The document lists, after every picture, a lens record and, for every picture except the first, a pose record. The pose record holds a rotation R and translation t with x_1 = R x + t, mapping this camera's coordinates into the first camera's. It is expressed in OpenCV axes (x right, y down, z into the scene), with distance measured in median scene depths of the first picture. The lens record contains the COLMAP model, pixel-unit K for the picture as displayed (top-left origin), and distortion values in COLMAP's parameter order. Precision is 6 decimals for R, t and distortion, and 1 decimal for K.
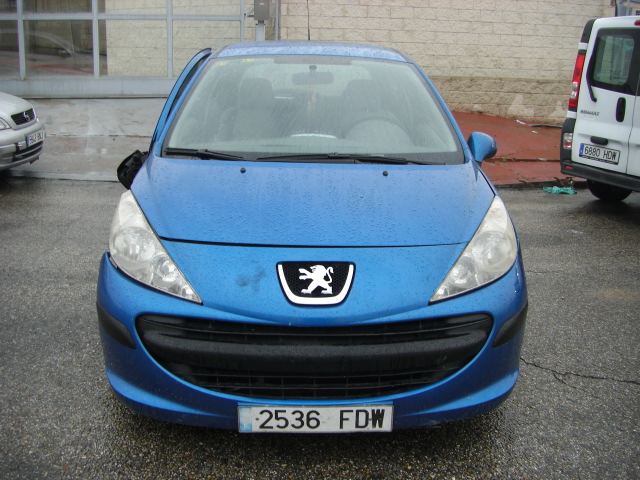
lens RADIAL K [[721.2, 0, 315.1], [0, 721.2, 239.8], [0, 0, 1]] dist [-0.142163, 0.000000]
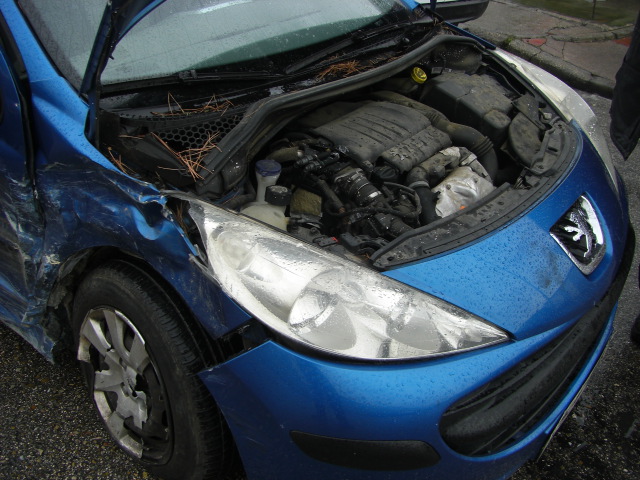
lens RADIAL K [[721.2, 0, 313.9], [0, 721.2, 223.9], [0, 0, 1]] dist [-0.142163, 0.000000]
pose [[0.623285, -0.385622, 0.680302, -0.645093], [0.171801, 0.916229, 0.361952, -0.256337], [-0.762889, -0.108723, 0.637322, 0.745807]]
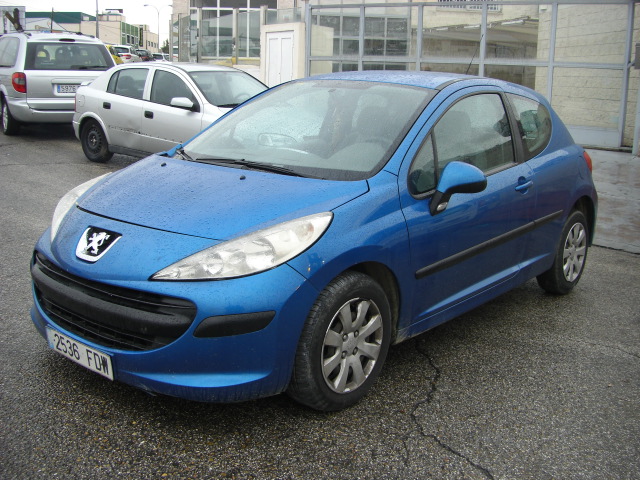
lens RADIAL K [[721.2, 0, 317.2], [0, 721.2, 238.1], [0, 0, 1]] dist [-0.142163, 0.000000]
pose [[0.740946, 0.148280, -0.654990, 1.091614], [-0.198355, 0.980127, -0.002499, -0.025316], [0.641603, 0.131771, 0.755634, 0.303875]]
